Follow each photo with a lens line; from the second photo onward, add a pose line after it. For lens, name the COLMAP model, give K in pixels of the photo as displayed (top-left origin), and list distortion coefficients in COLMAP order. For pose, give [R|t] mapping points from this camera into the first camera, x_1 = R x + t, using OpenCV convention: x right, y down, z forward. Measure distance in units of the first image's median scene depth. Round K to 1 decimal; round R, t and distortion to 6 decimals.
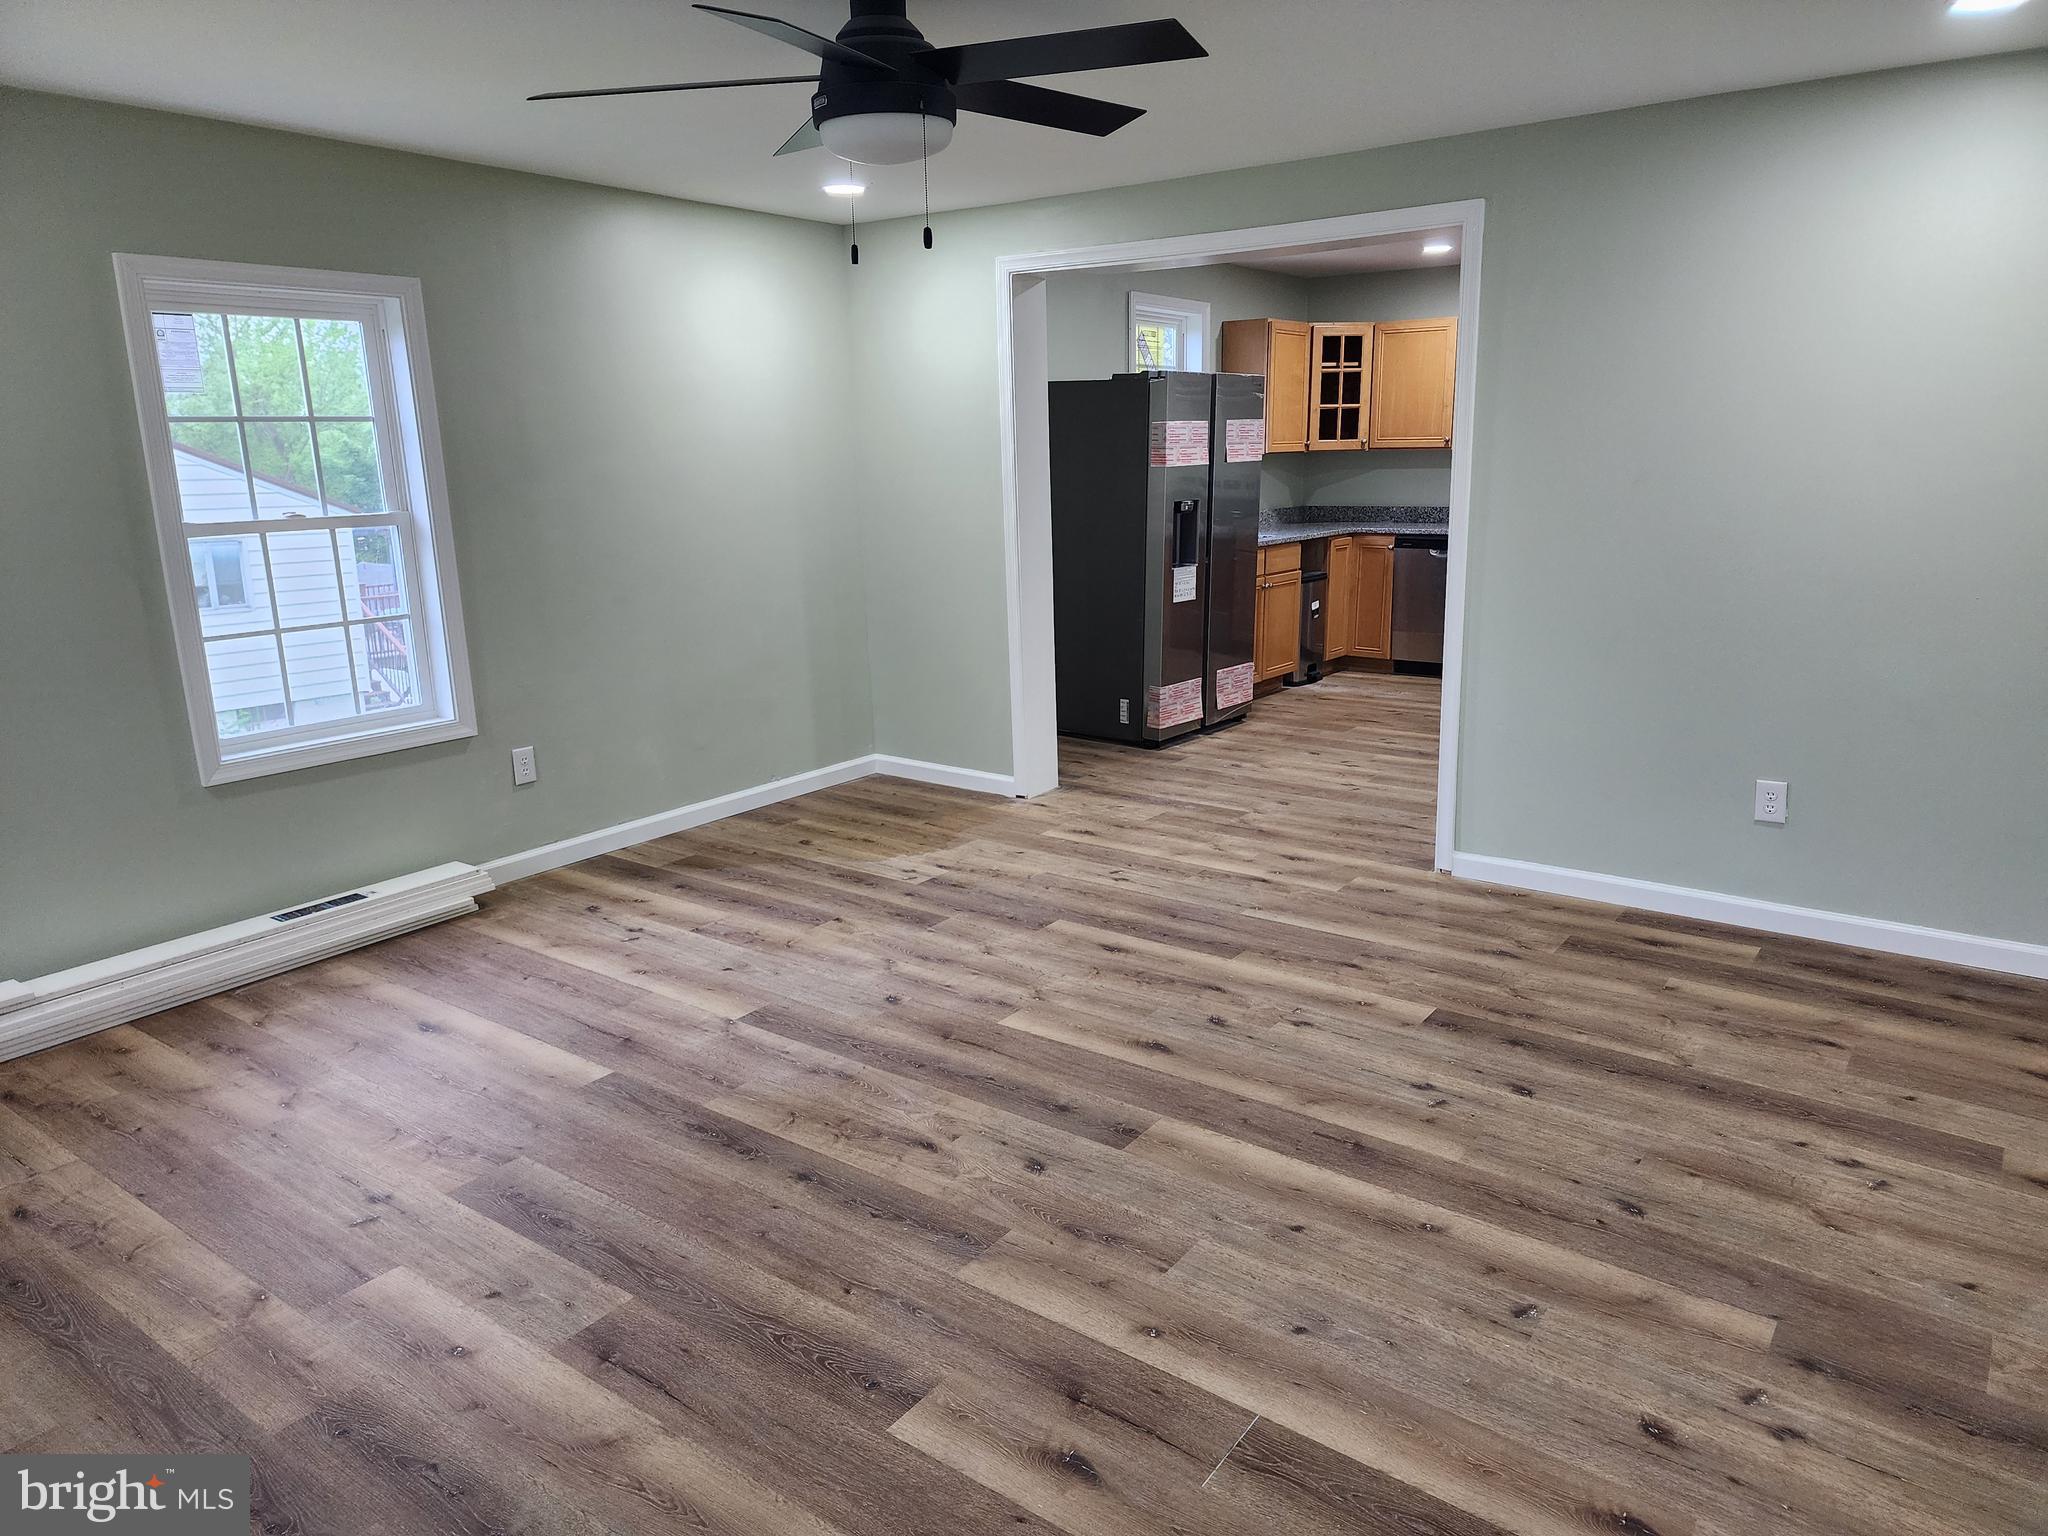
lens RADIAL K [[1355.4, 0, 1024.0], [0, 1355.4, 768.0], [0, 0, 1]] dist [0.052402, -0.056567]
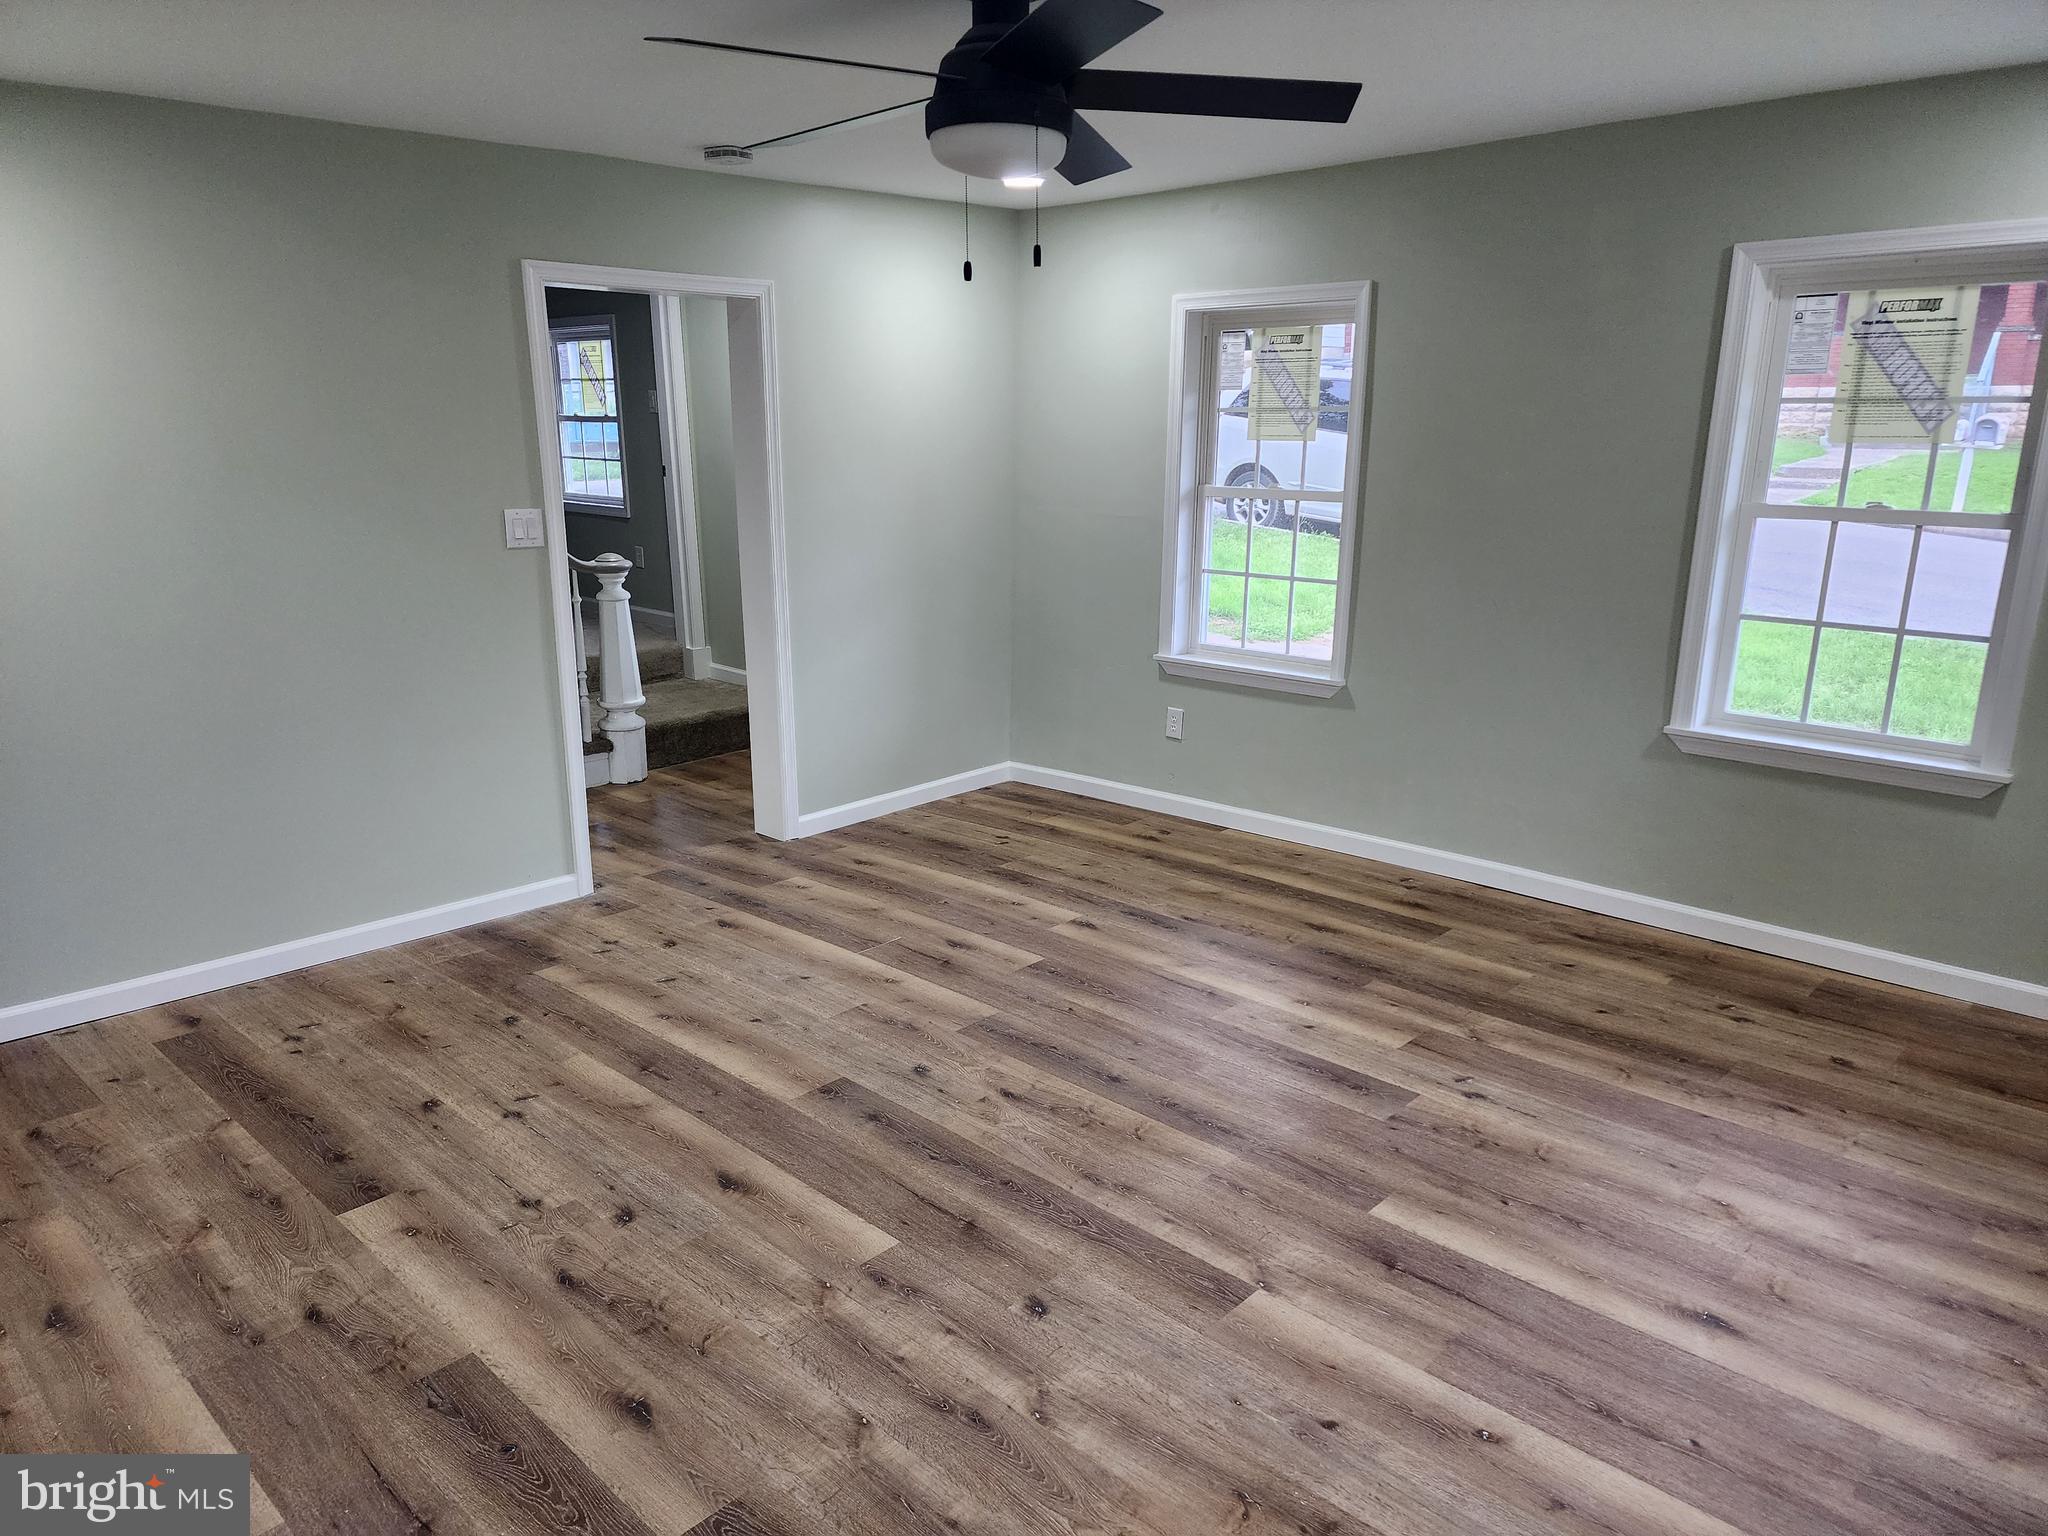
lens RADIAL K [[1355.4, 0, 1024.0], [0, 1355.4, 768.0], [0, 0, 1]] dist [0.052402, -0.056567]
pose [[-0.993324, -0.006918, 0.115153, -0.196606], [0.048005, 0.882880, 0.467139, -0.447691], [-0.104897, 0.469549, -0.876653, 1.733981]]
